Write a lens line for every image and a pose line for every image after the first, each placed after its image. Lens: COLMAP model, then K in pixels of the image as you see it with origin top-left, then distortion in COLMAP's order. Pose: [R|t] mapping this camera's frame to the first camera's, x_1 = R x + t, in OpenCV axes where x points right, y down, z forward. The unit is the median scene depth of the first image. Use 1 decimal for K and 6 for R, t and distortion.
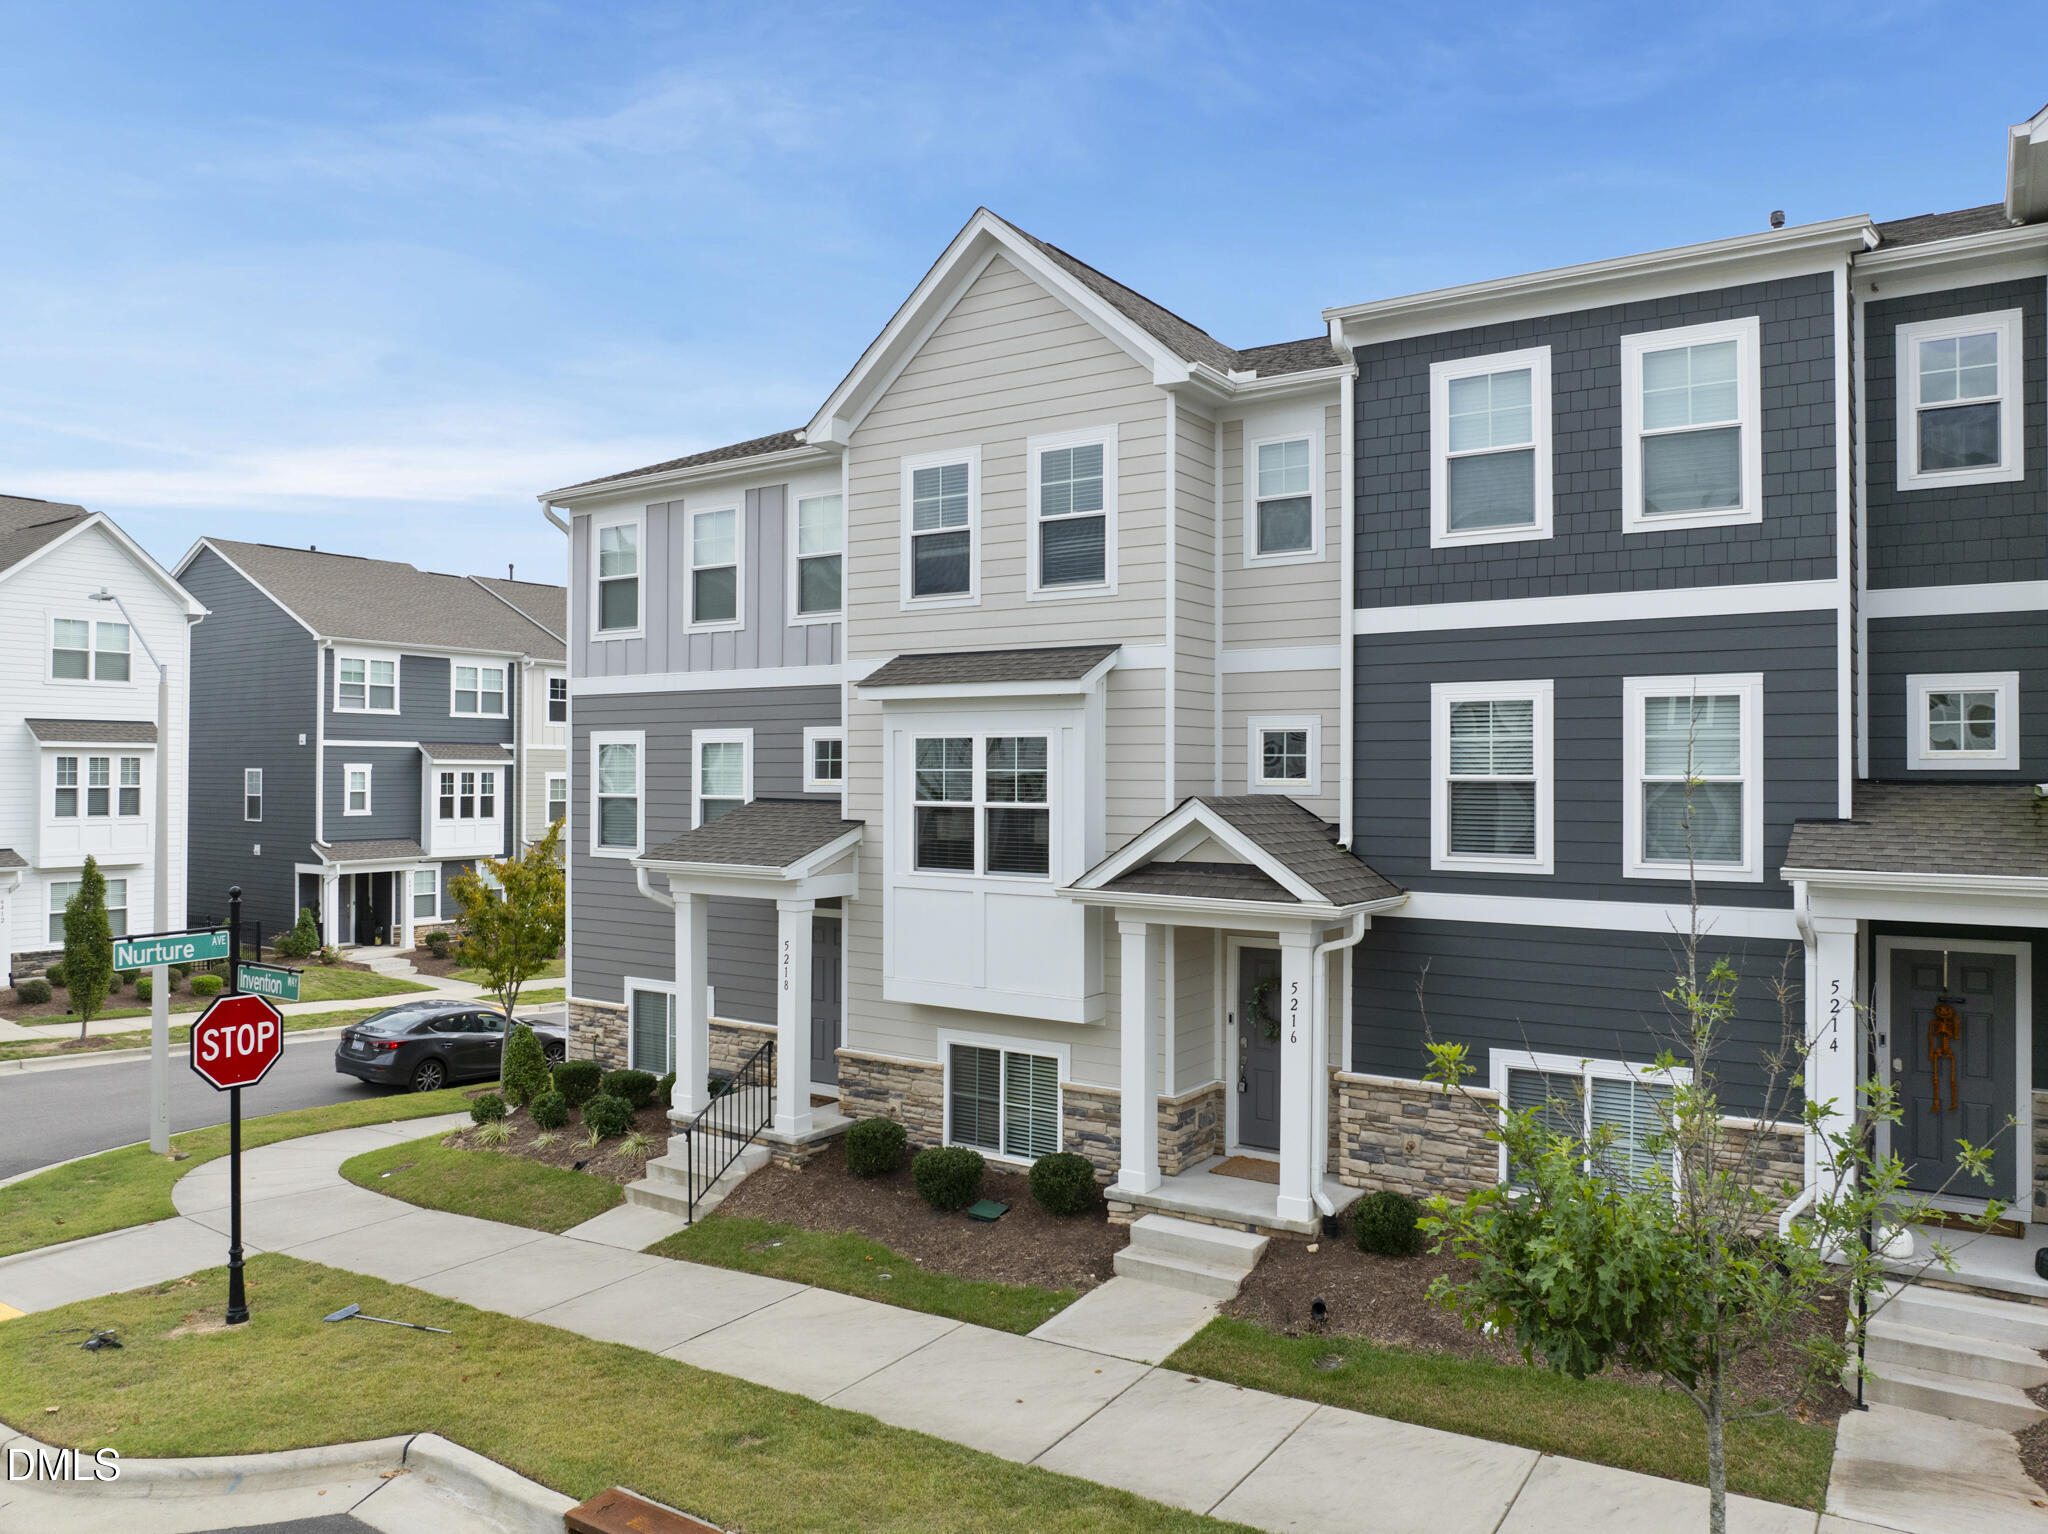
lens RADIAL K [[1425.4, 0, 1024.0], [0, 1425.4, 767.0], [0, 0, 1]] dist [-0.039072, -0.000146]
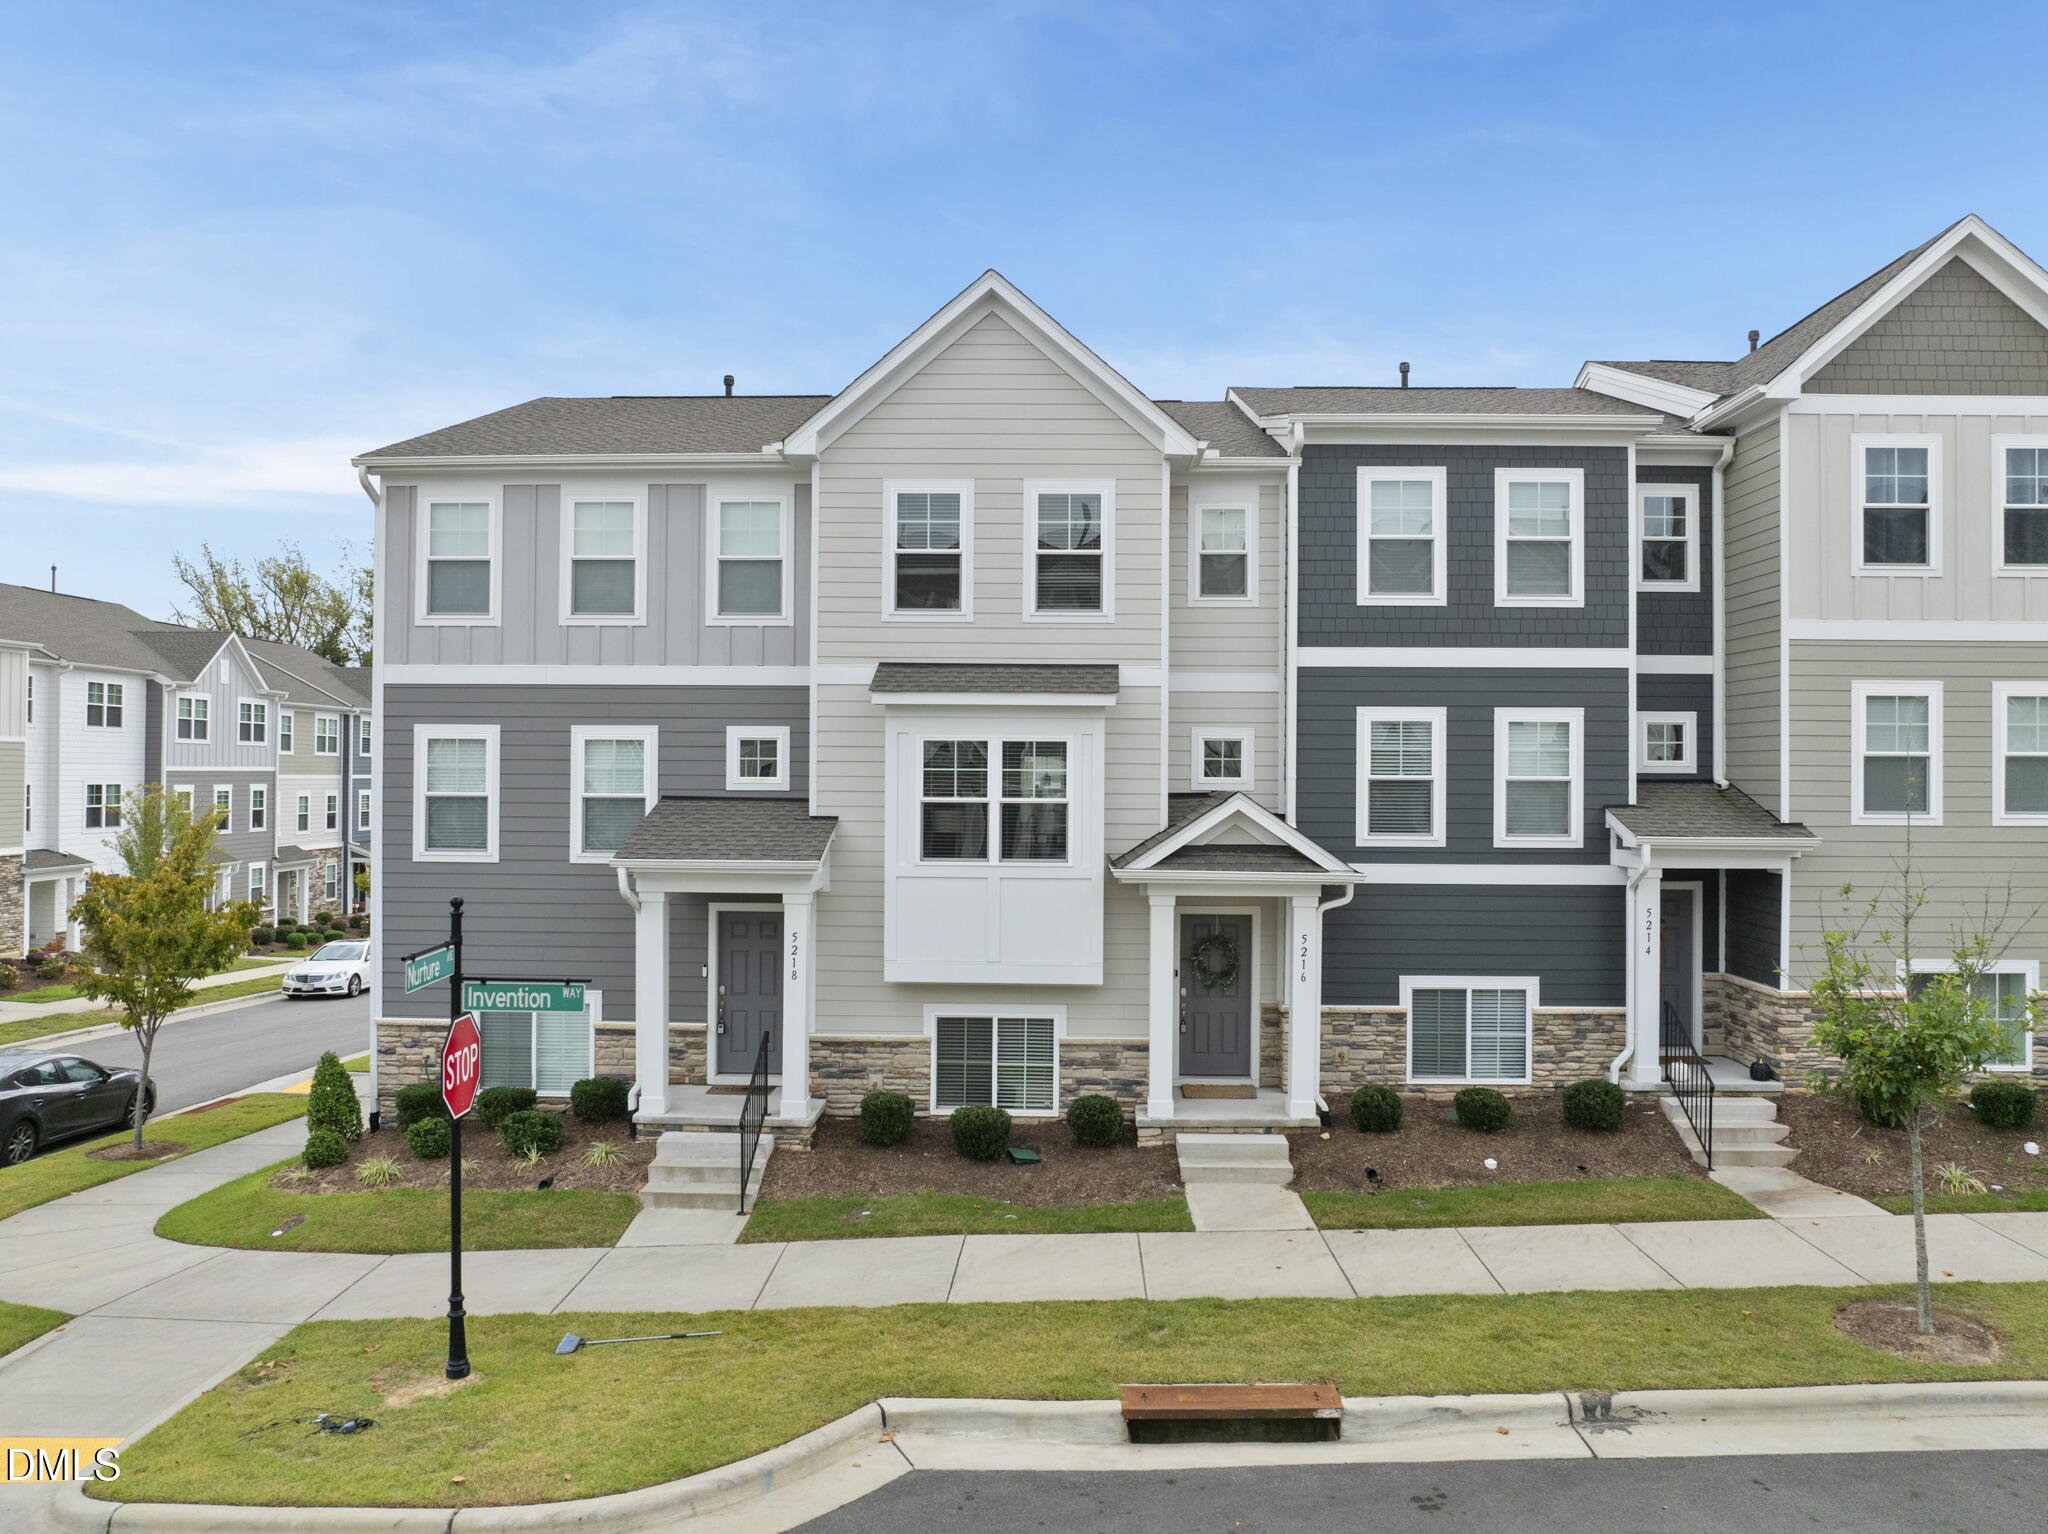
lens RADIAL K [[1425.4, 0, 1024.0], [0, 1425.4, 767.0], [0, 0, 1]] dist [-0.039072, -0.000146]
pose [[0.848172, 0.005628, 0.529692, -0.674170], [-0.006433, 0.999979, -0.000325, 0.000303], [-0.529683, -0.003132, 0.848190, 0.032818]]
